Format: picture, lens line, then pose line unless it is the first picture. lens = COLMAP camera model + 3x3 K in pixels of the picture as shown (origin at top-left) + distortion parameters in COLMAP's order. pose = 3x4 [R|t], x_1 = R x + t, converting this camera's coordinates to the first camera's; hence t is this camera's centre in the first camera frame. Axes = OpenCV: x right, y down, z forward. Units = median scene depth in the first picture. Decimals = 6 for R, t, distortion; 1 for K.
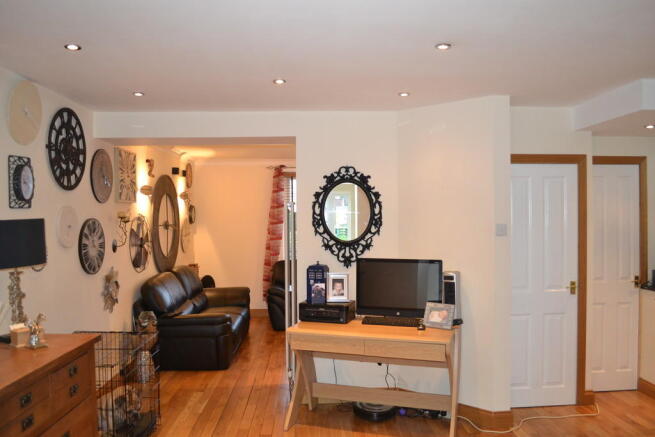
lens RADIAL K [[508.6, 0, 326.6], [0, 508.6, 205.9], [0, 0, 1]] dist [-0.007614, -0.009132]
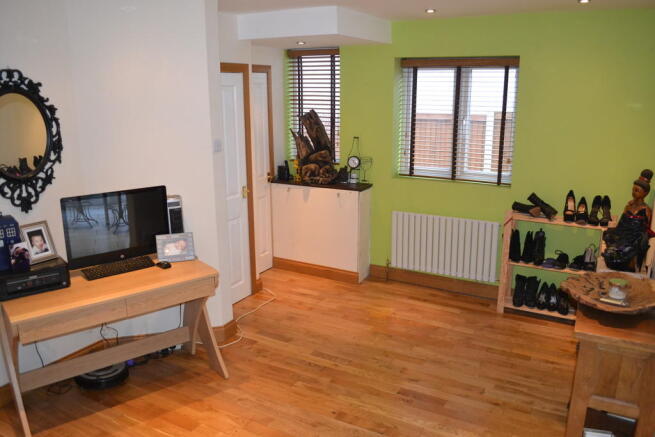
lens RADIAL K [[508.6, 0, 326.6], [0, 508.6, 205.9], [0, 0, 1]] dist [-0.007614, -0.009132]
pose [[0.628794, -0.172112, 0.758284, -0.236575], [0.017049, 0.978013, 0.207848, -0.030962], [-0.777385, -0.117765, 0.617903, 0.217027]]
